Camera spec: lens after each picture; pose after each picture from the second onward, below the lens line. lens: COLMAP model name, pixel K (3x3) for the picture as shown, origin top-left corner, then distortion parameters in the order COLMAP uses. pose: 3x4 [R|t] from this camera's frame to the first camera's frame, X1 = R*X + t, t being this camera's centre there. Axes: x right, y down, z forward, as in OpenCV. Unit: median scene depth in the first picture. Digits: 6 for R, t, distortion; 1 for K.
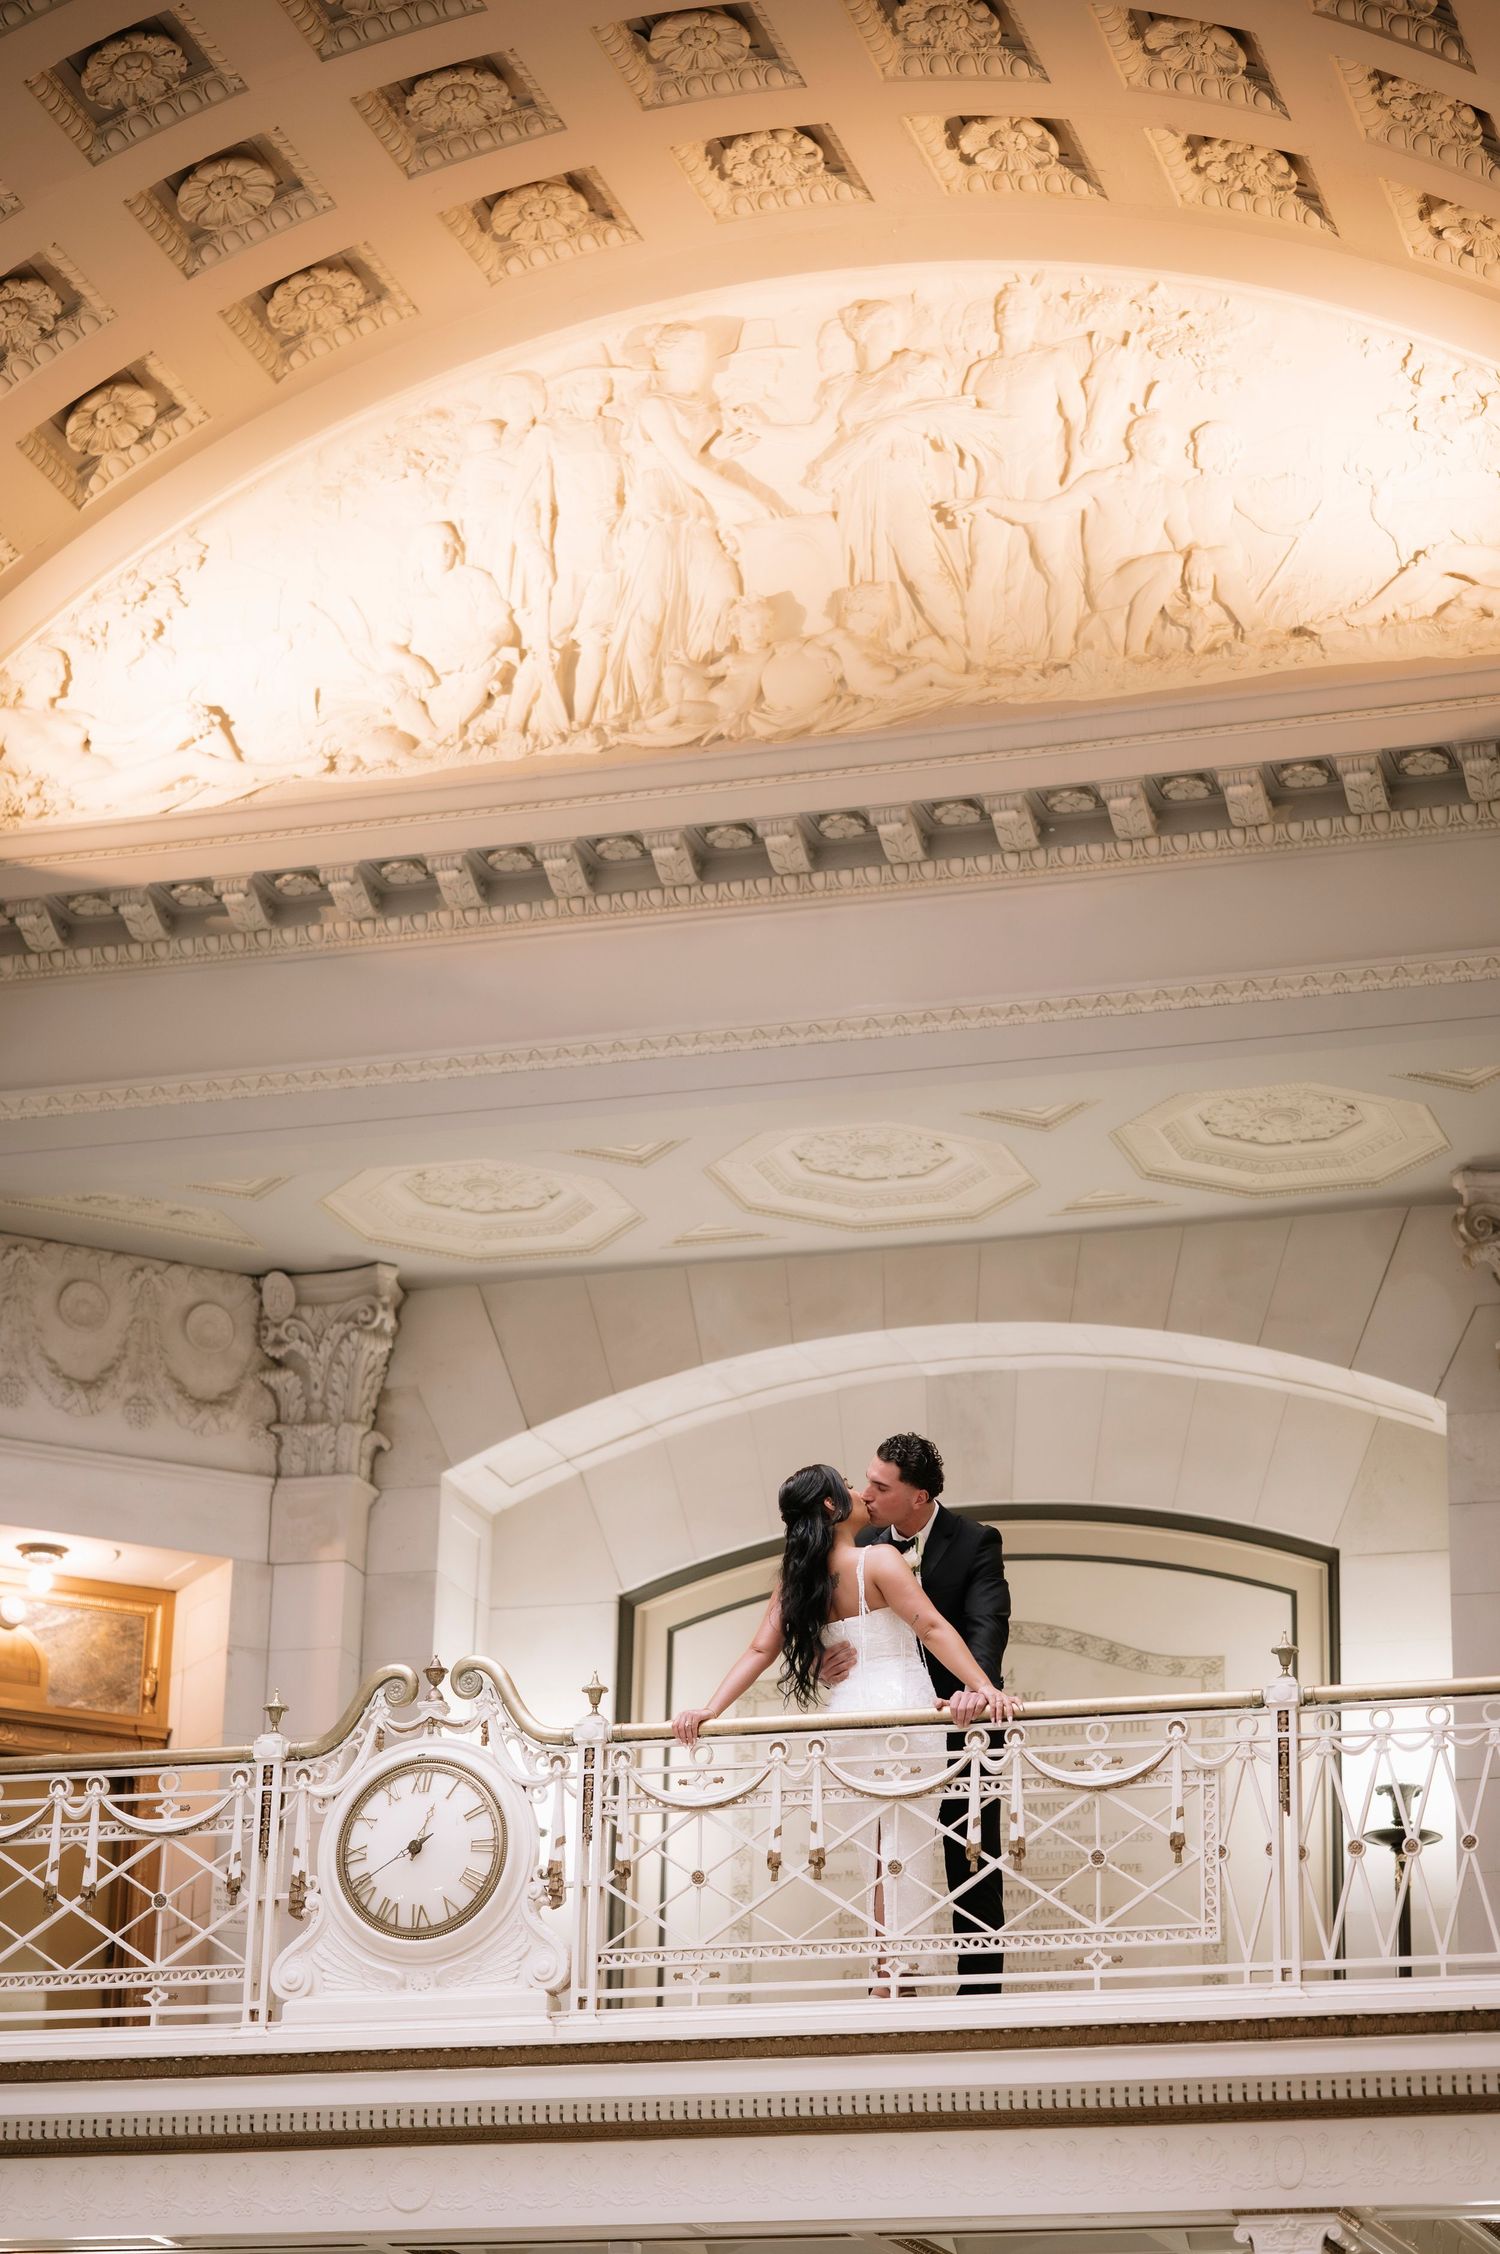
lens RADIAL K [[6180.7, 0, 750.0], [0, 6180.7, 1127.0], [0, 0, 1]] dist [-0.016724, -0.684738]
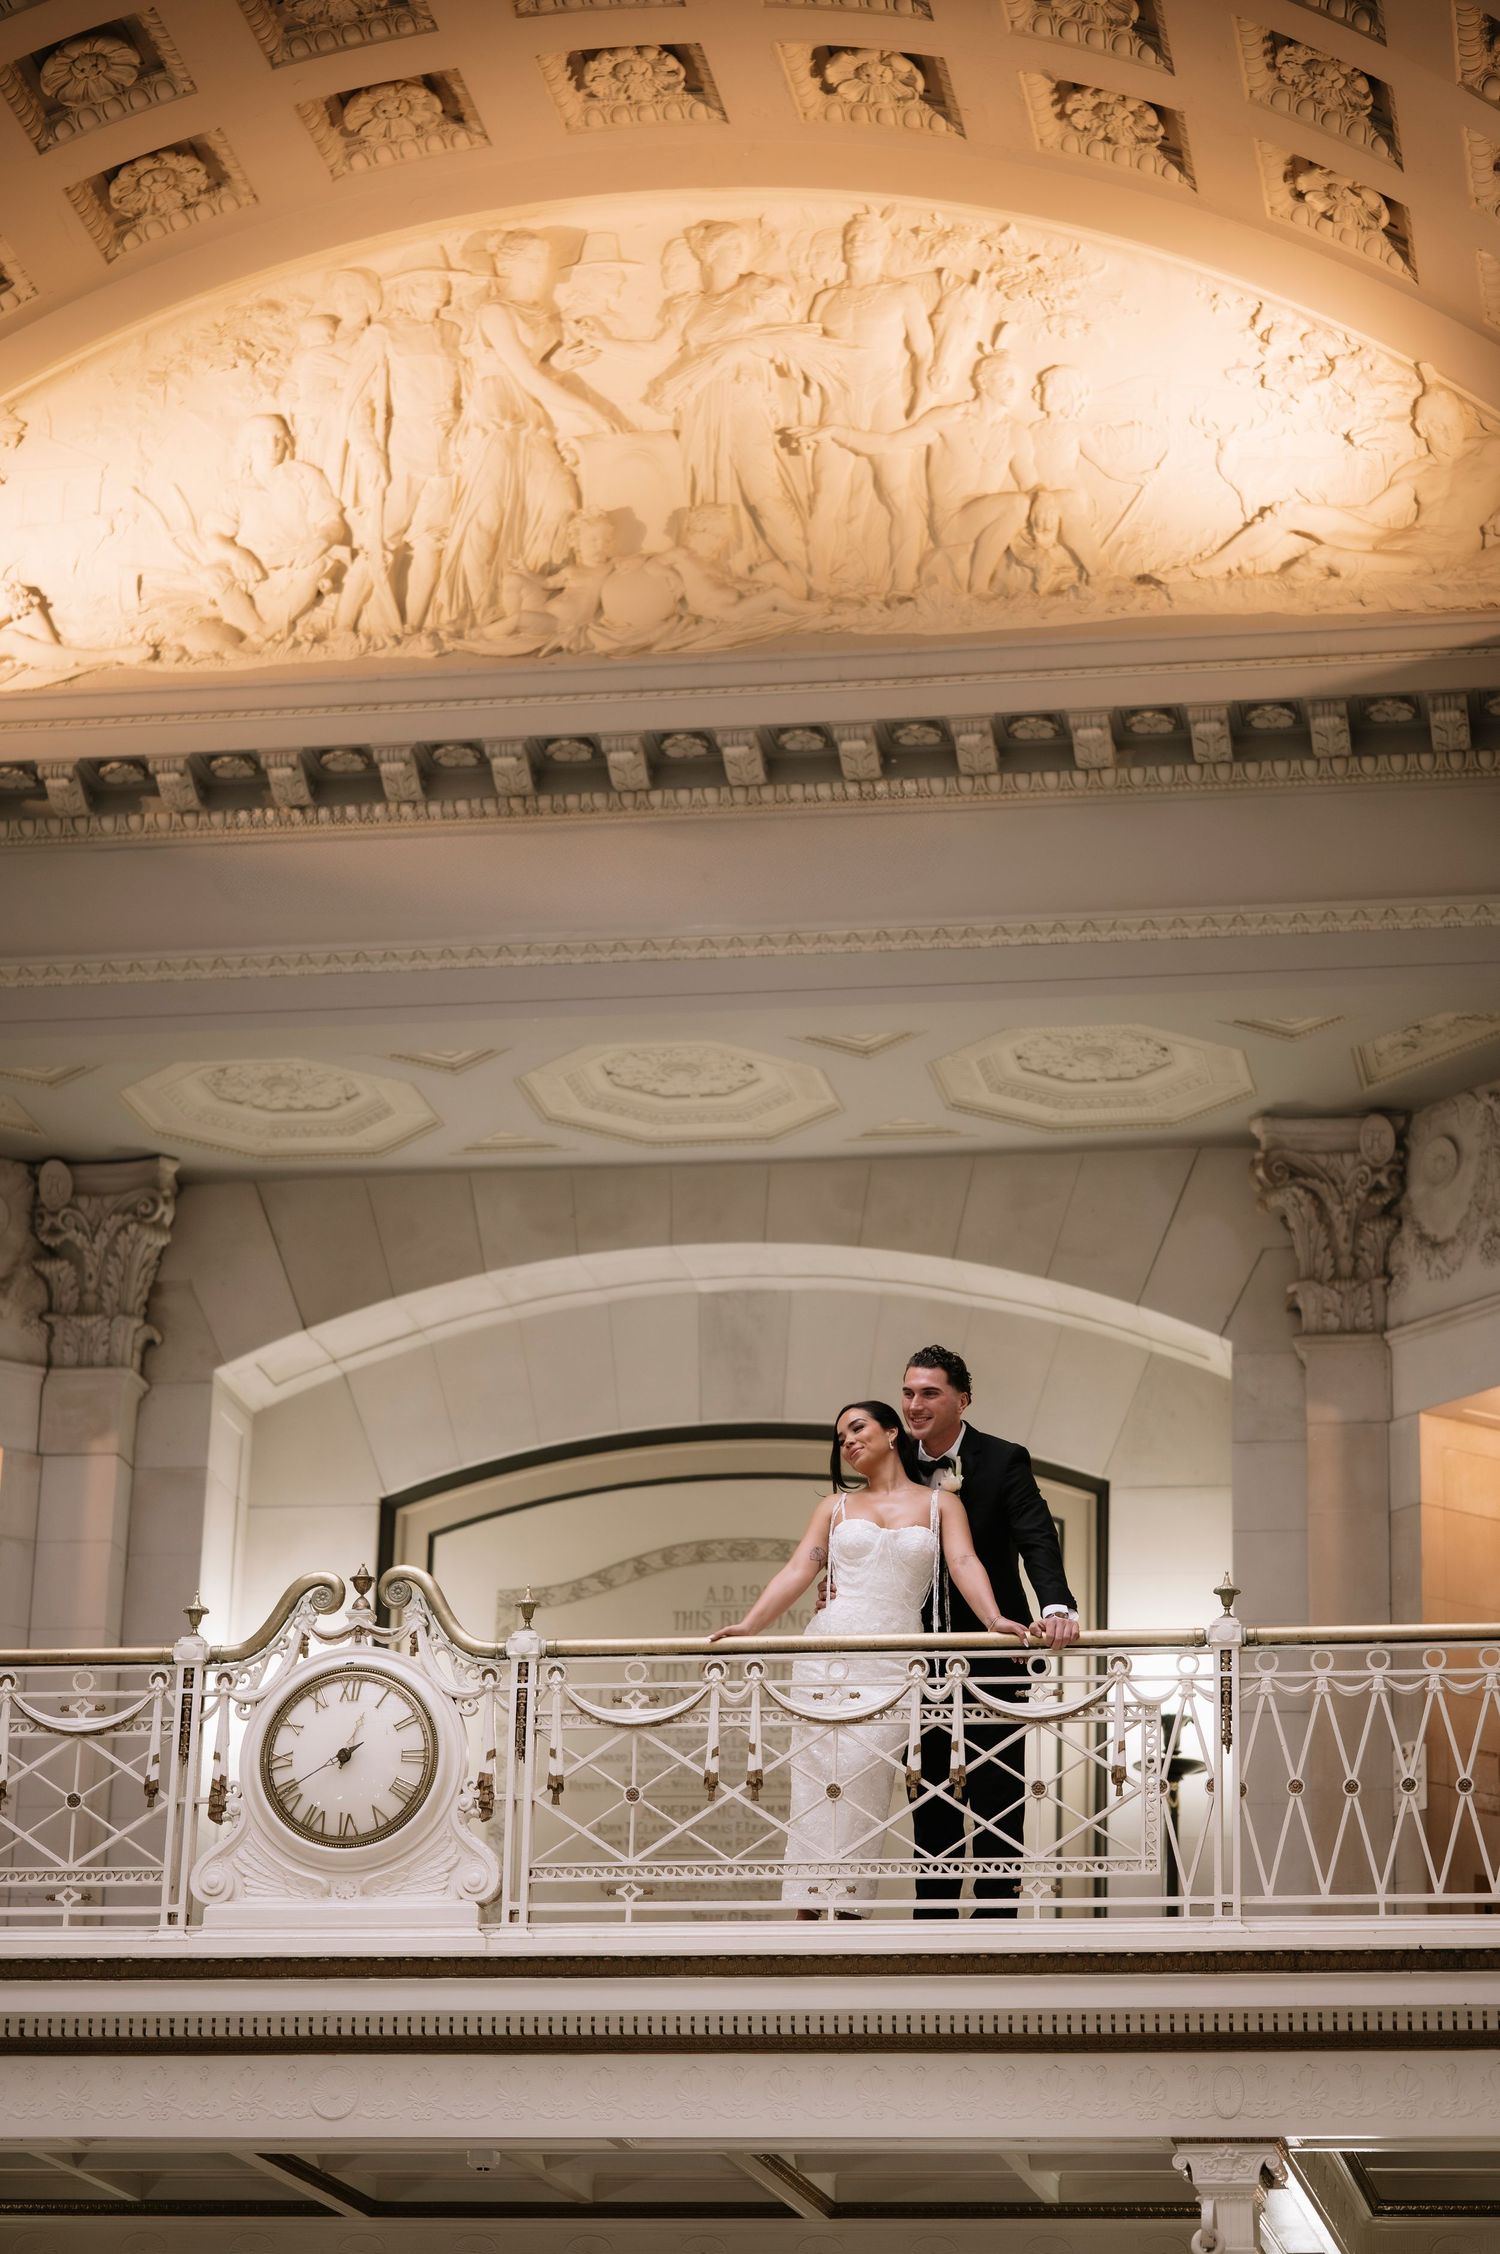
lens RADIAL K [[6180.7, 0, 750.0], [0, 6180.7, 1127.0], [0, 0, 1]] dist [-0.016724, -0.684738]
pose [[0.987632, 0.045918, 0.149916, -0.120672], [-0.048991, 0.998657, 0.016869, -0.004198], [-0.148940, -0.024005, 0.988555, 0.004066]]
